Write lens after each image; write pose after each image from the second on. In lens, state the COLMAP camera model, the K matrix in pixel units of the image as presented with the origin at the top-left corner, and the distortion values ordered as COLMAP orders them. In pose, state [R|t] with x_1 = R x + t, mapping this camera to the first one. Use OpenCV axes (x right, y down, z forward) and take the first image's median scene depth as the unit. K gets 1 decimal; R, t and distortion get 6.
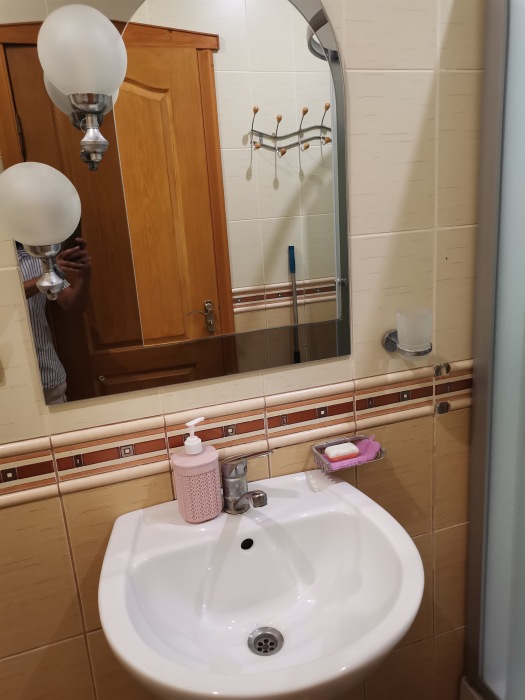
lens RADIAL K [[526.7, 0, 261.6], [0, 526.7, 347.8], [0, 0, 1]] dist [0.027222, 0.000373]
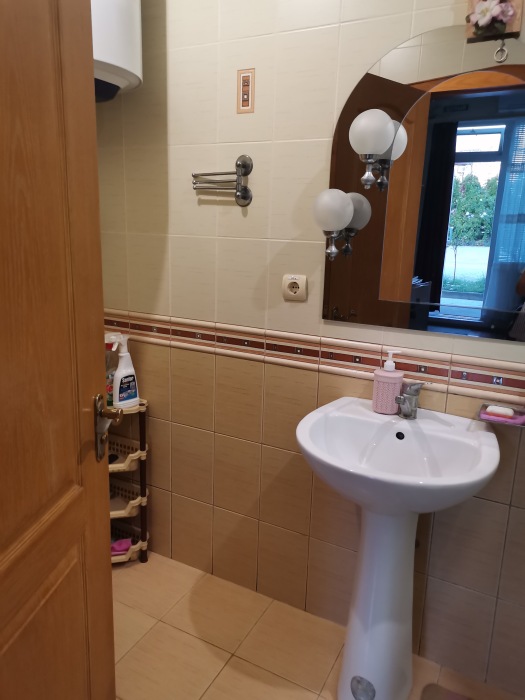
lens RADIAL K [[526.7, 0, 262.5], [0, 526.7, 349.5], [0, 0, 1]] dist [0.027222, 0.000373]
pose [[0.680896, 0.257976, -0.685441, 0.690535], [-0.259927, 0.960104, 0.103146, 0.072455], [0.684704, 0.107933, 0.720785, -0.420619]]
